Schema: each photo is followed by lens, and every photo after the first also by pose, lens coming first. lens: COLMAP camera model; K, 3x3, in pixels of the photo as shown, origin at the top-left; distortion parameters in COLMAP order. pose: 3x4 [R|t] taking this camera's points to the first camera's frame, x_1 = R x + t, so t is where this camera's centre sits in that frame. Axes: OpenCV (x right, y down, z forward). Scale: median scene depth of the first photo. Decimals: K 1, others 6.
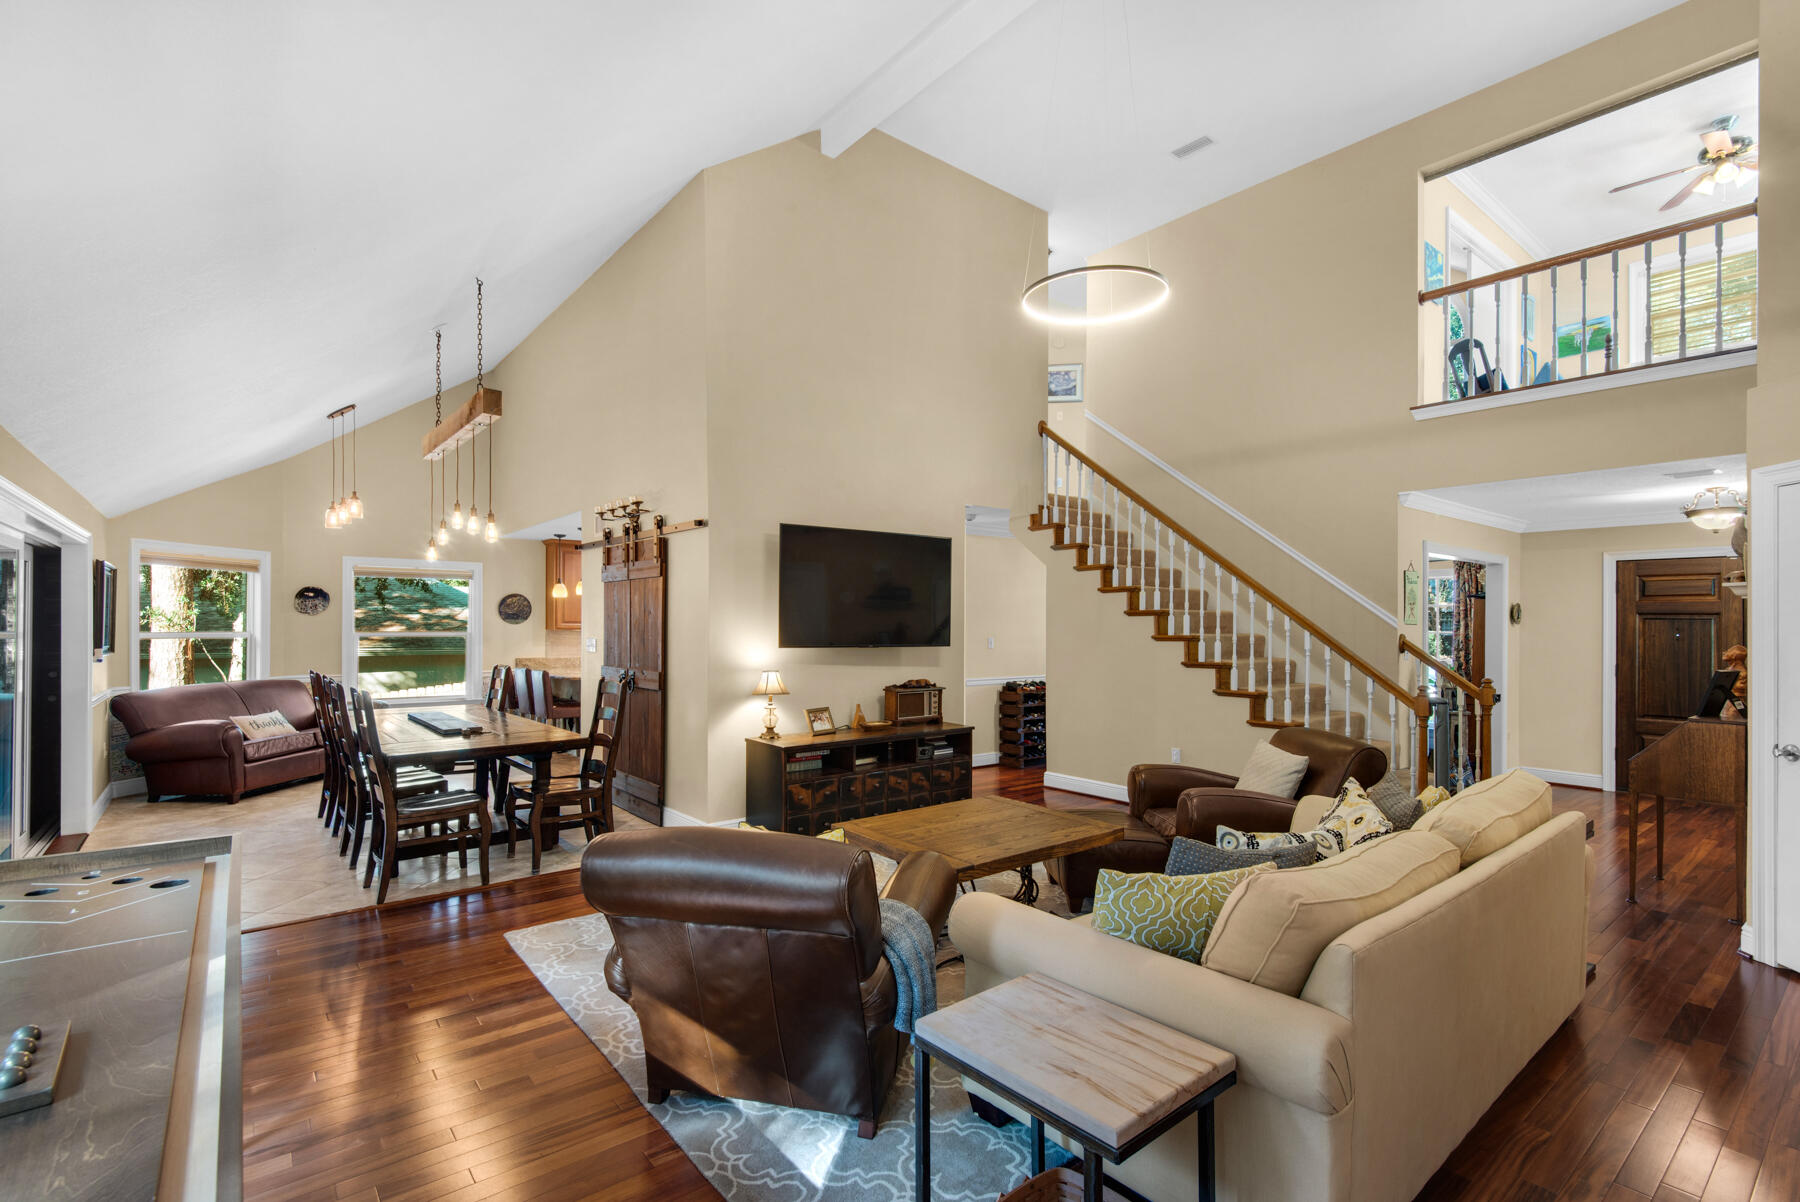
lens RADIAL K [[827.8, 0, 906.1], [0, 827.8, 614.2], [0, 0, 1]] dist [0.002027, -0.002989]
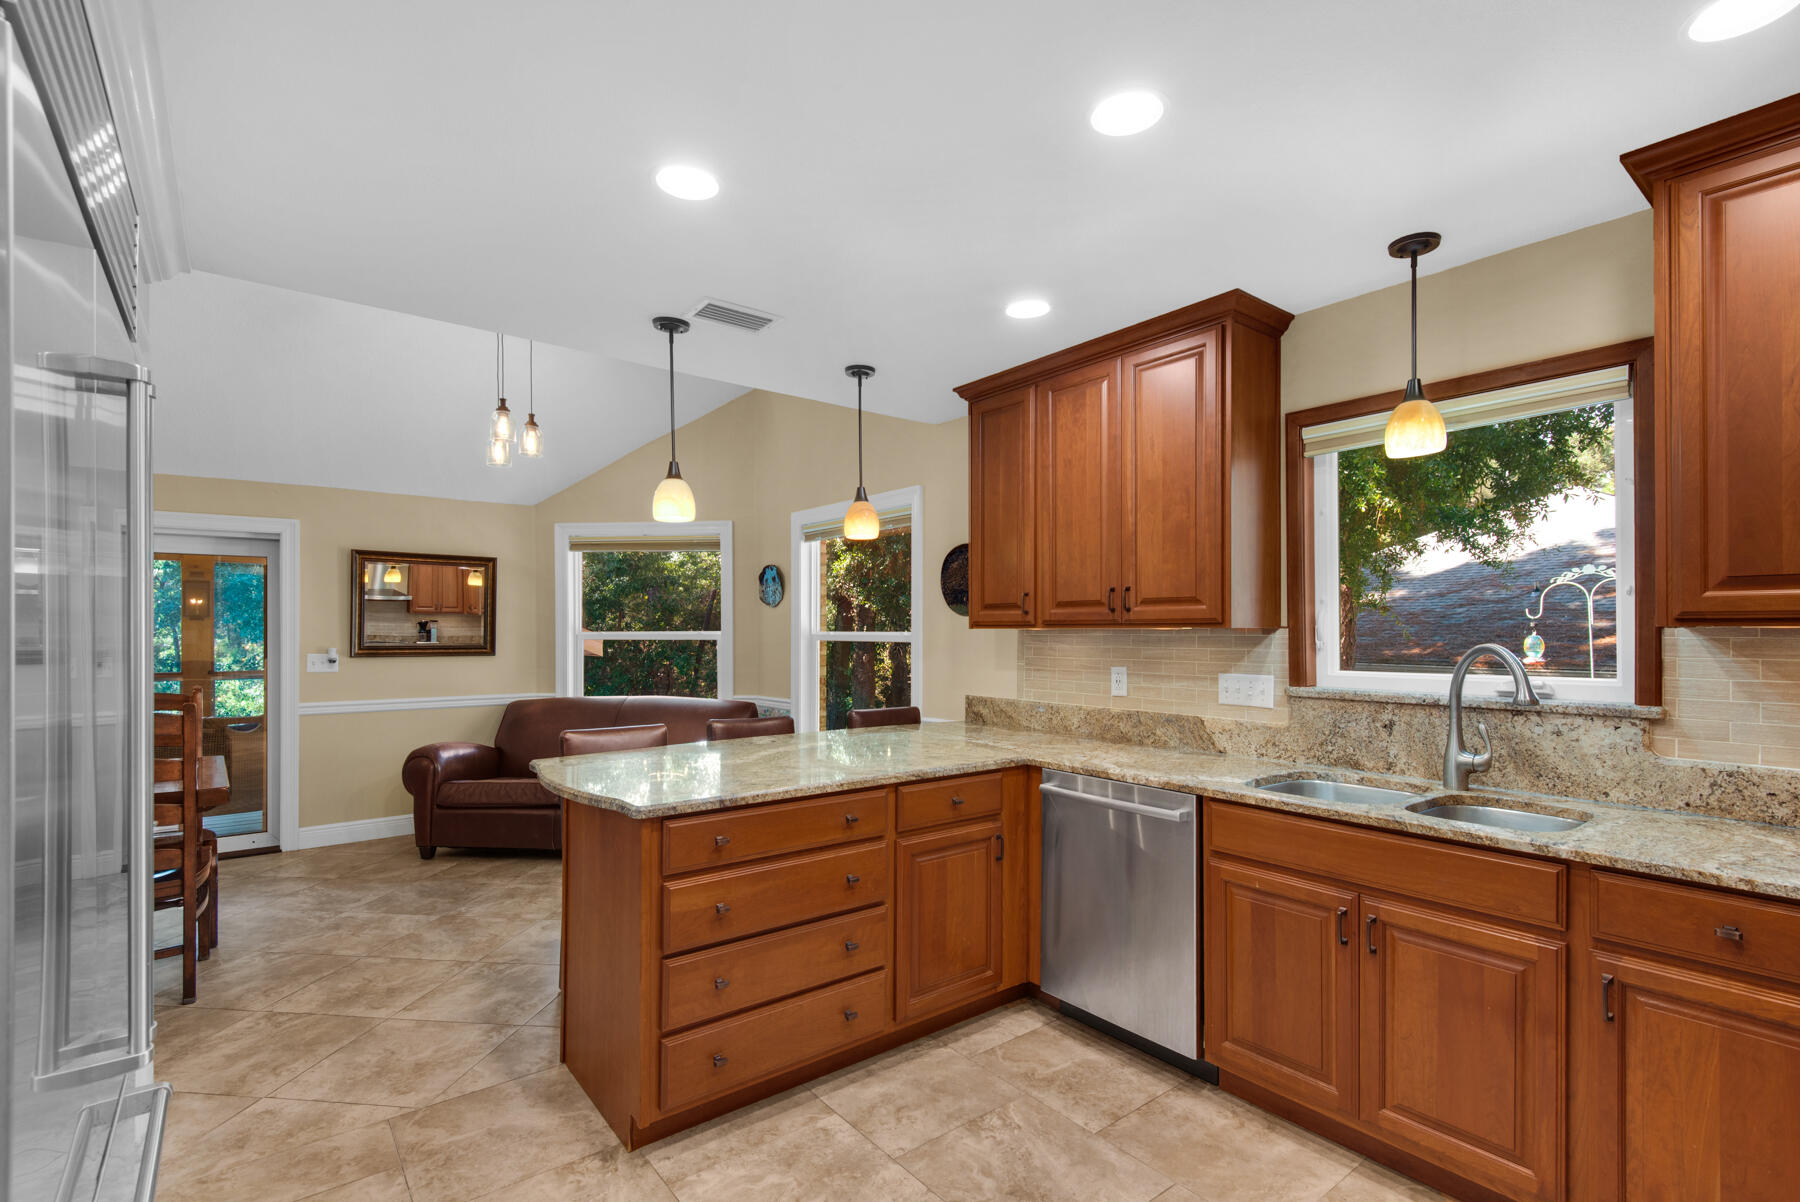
lens RADIAL K [[827.8, 0, 884.3], [0, 827.8, 618.6], [0, 0, 1]] dist [0.002027, -0.002989]
pose [[-0.024331, -0.023366, -0.999431, -0.079022], [0.011350, 0.999656, -0.023647, 0.037129], [0.999640, -0.011919, -0.024057, 1.511916]]
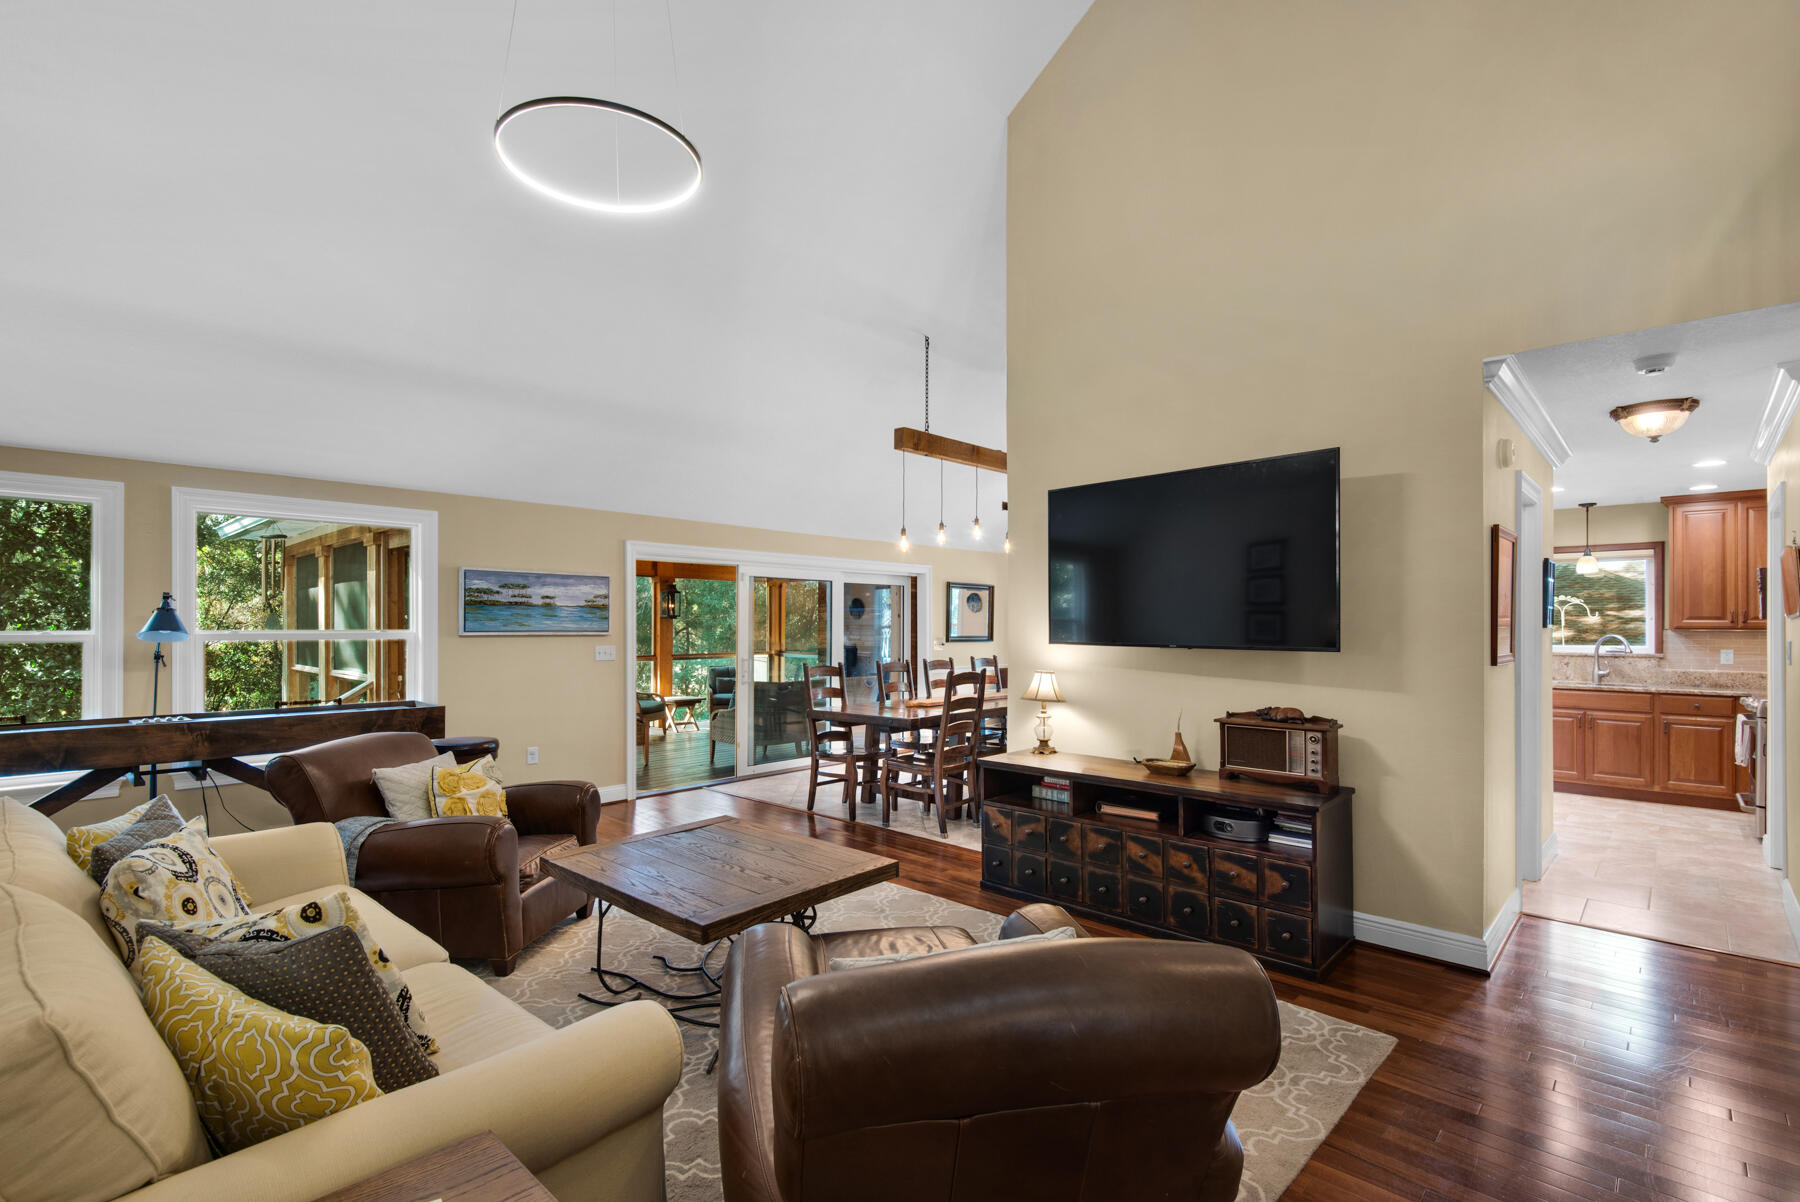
lens RADIAL K [[827.8, 0, 885.8], [0, 827.8, 613.5], [0, 0, 1]] dist [0.002027, -0.002989]
pose [[0.110958, -0.016819, -0.993683, 0.561821], [0.011980, 0.999807, -0.015584, 0.018982], [0.993753, -0.010175, 0.111138, 0.662377]]
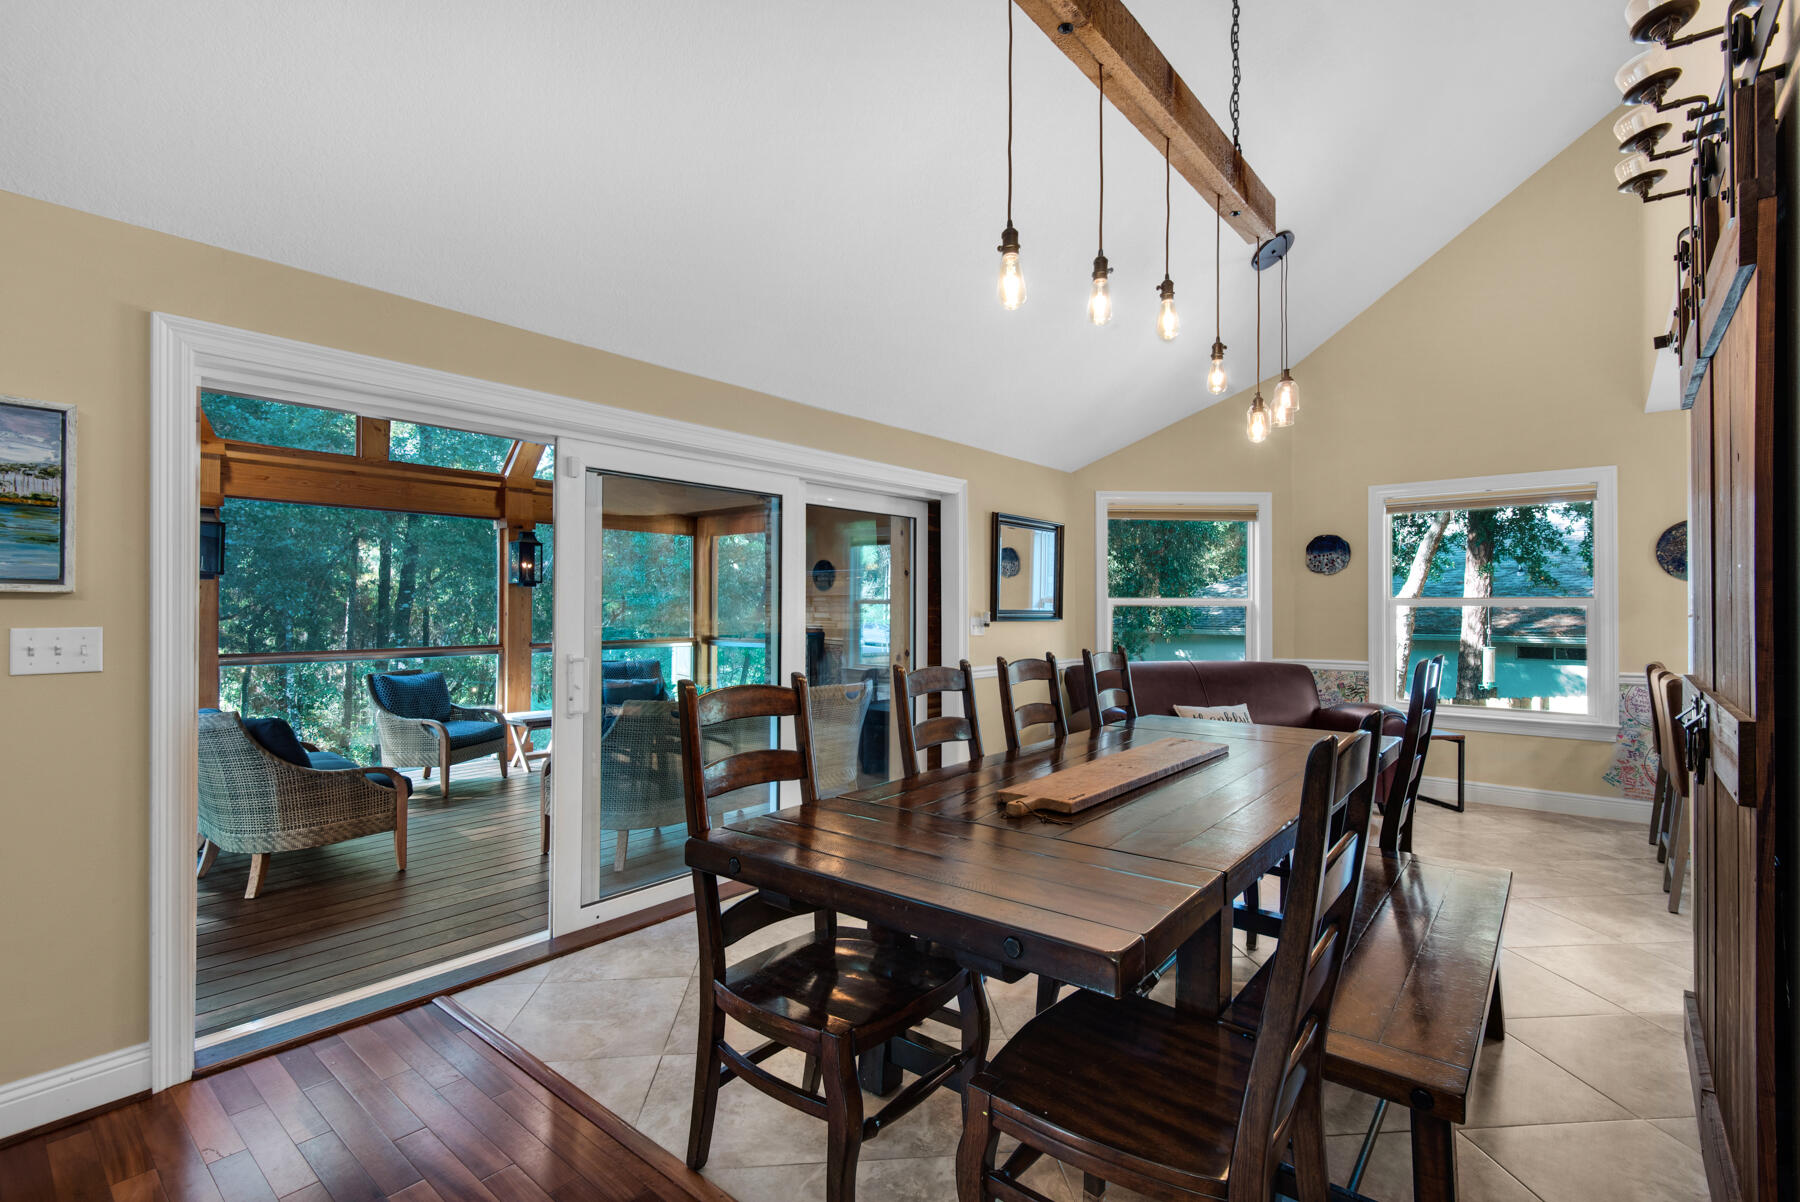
lens RADIAL K [[827.8, 0, 906.5], [0, 827.8, 601.8], [0, 0, 1]] dist [0.002027, -0.002989]
pose [[0.182384, -0.011652, -0.983158, -0.115200], [0.012851, 0.999873, -0.009466, 0.036254], [0.983143, -0.010908, 0.182511, 0.702030]]
